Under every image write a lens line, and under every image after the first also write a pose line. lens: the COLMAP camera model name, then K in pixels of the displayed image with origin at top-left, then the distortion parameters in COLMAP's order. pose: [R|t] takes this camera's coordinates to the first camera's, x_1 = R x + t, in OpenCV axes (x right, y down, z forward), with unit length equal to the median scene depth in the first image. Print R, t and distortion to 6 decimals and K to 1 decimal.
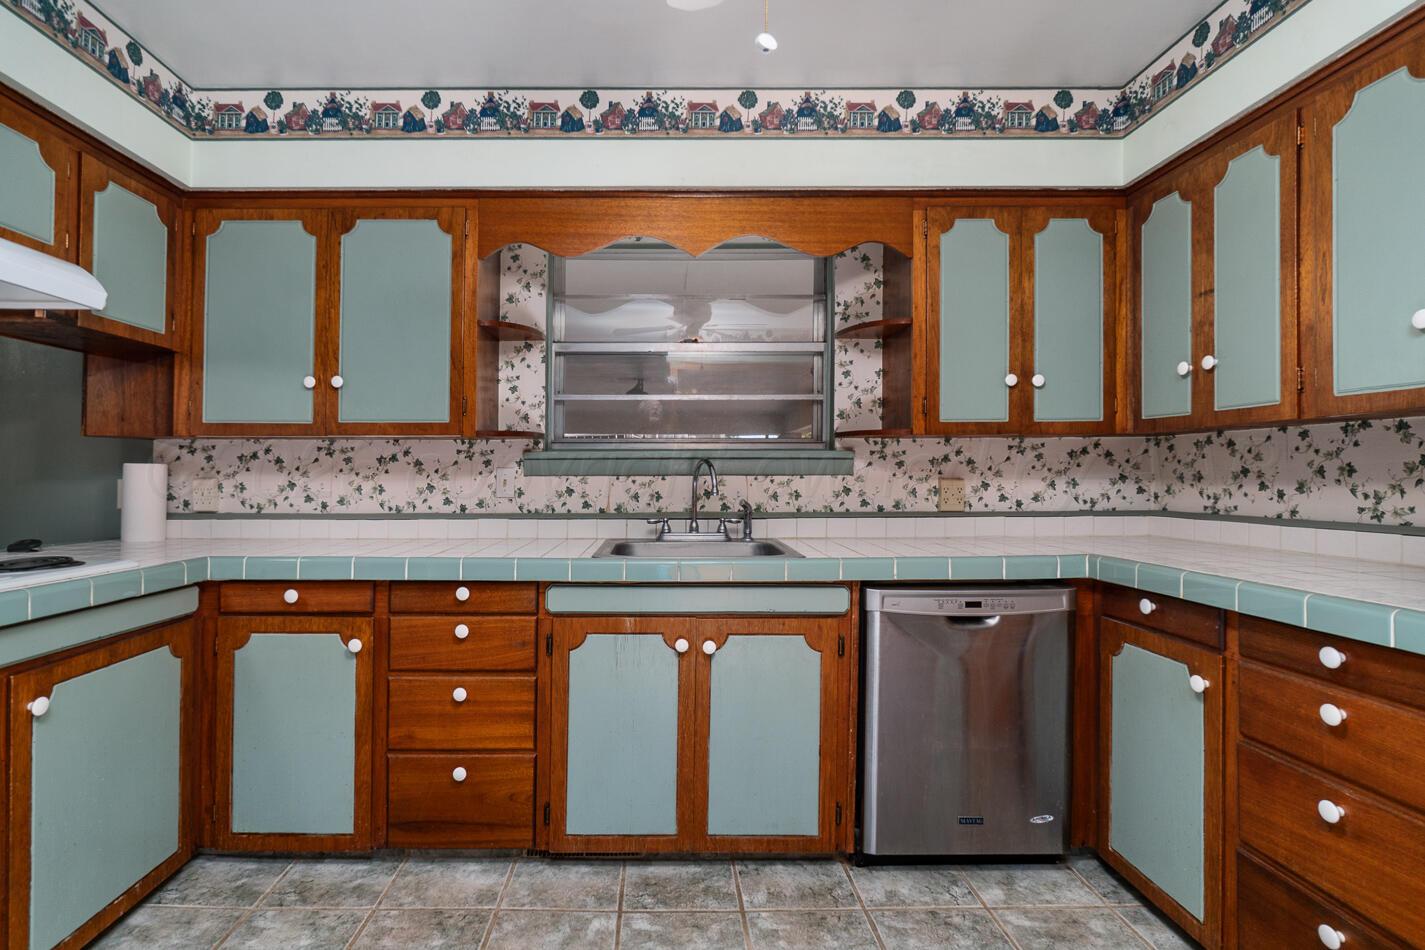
lens RADIAL K [[695.4, 0, 662.8], [0, 695.4, 473.4], [0, 0, 1]] dist [-0.013025, 0.003843]
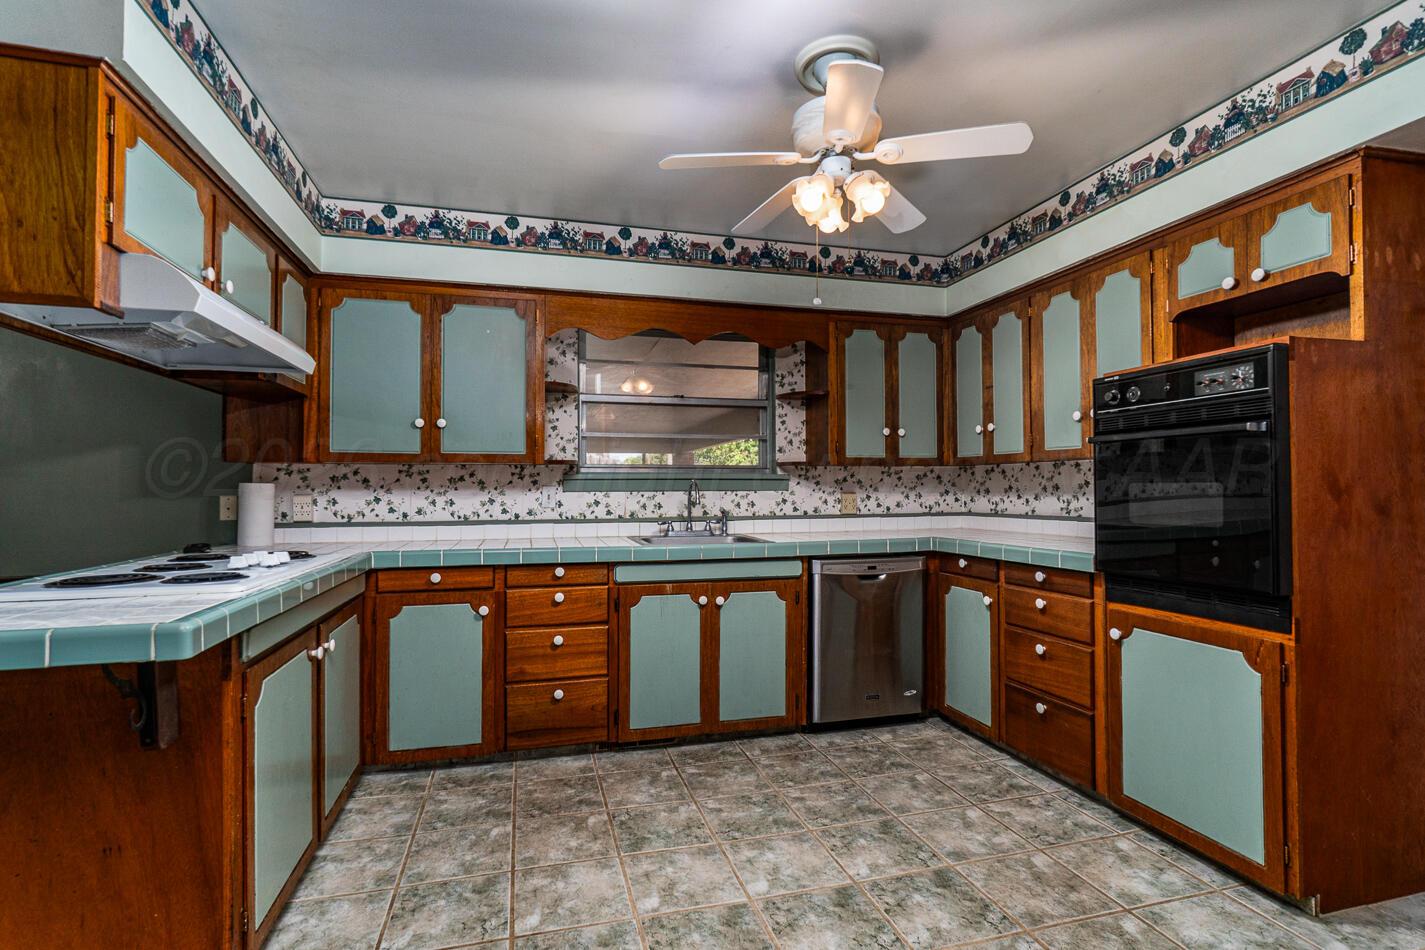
lens RADIAL K [[695.4, 0, 705.7], [0, 695.4, 468.0], [0, 0, 1]] dist [-0.013025, 0.003843]
pose [[0.964800, 0.005748, 0.262920, -0.369079], [0.001636, 0.999611, -0.027859, -0.006280], [-0.262978, 0.027308, 0.964415, -0.502642]]
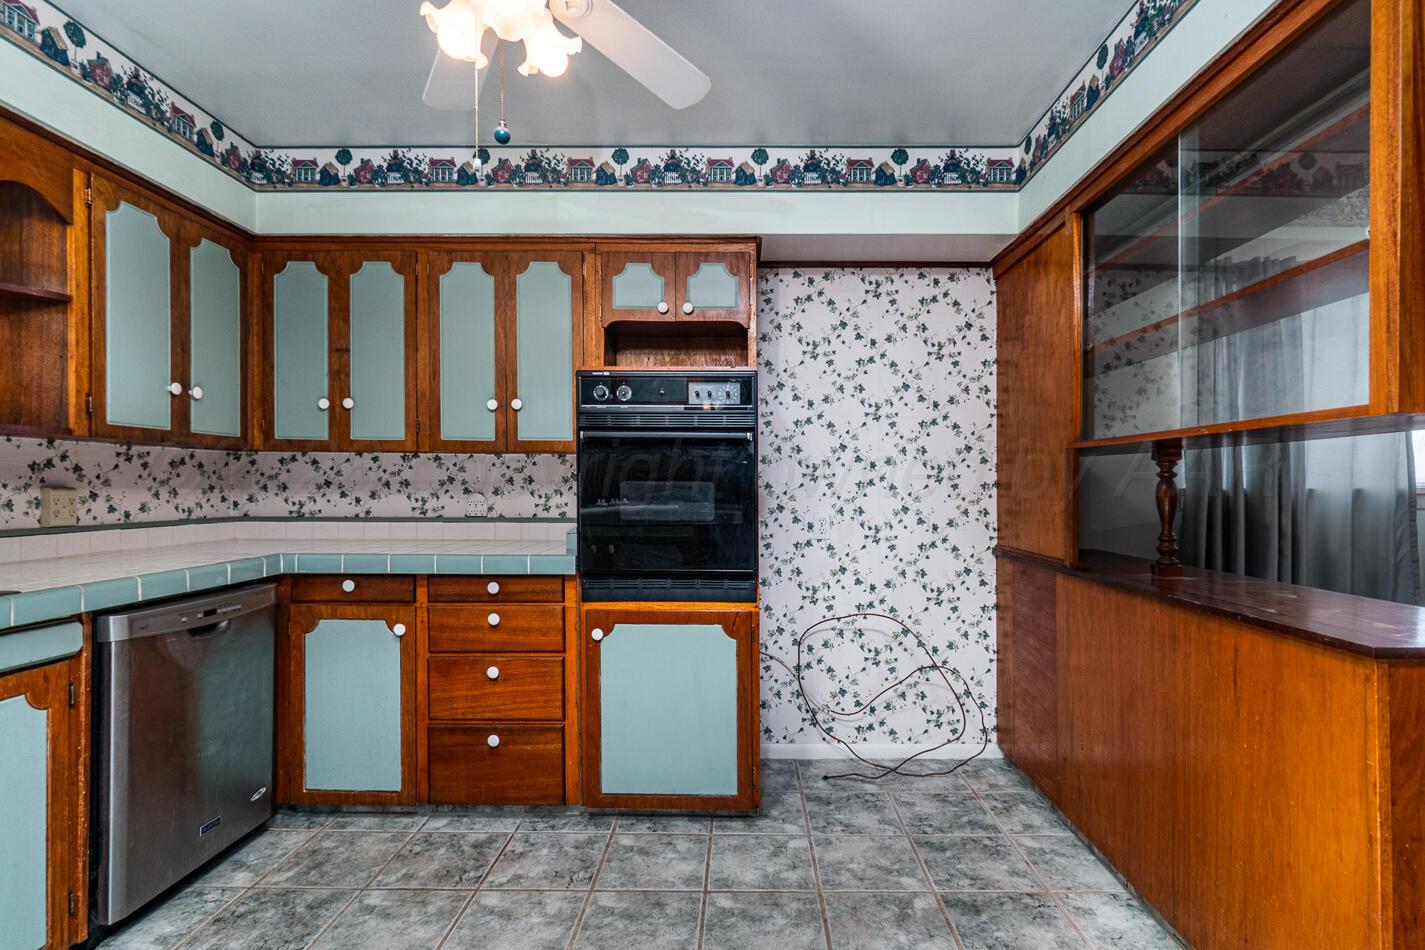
lens RADIAL K [[695.4, 0, 751.9], [0, 695.4, 484.8], [0, 0, 1]] dist [-0.013025, 0.003843]
pose [[-0.013013, 0.007847, 0.999885, -0.548648], [-0.011560, 0.999901, -0.007998, 0.000788], [-0.999849, -0.011663, -0.012921, 0.212210]]
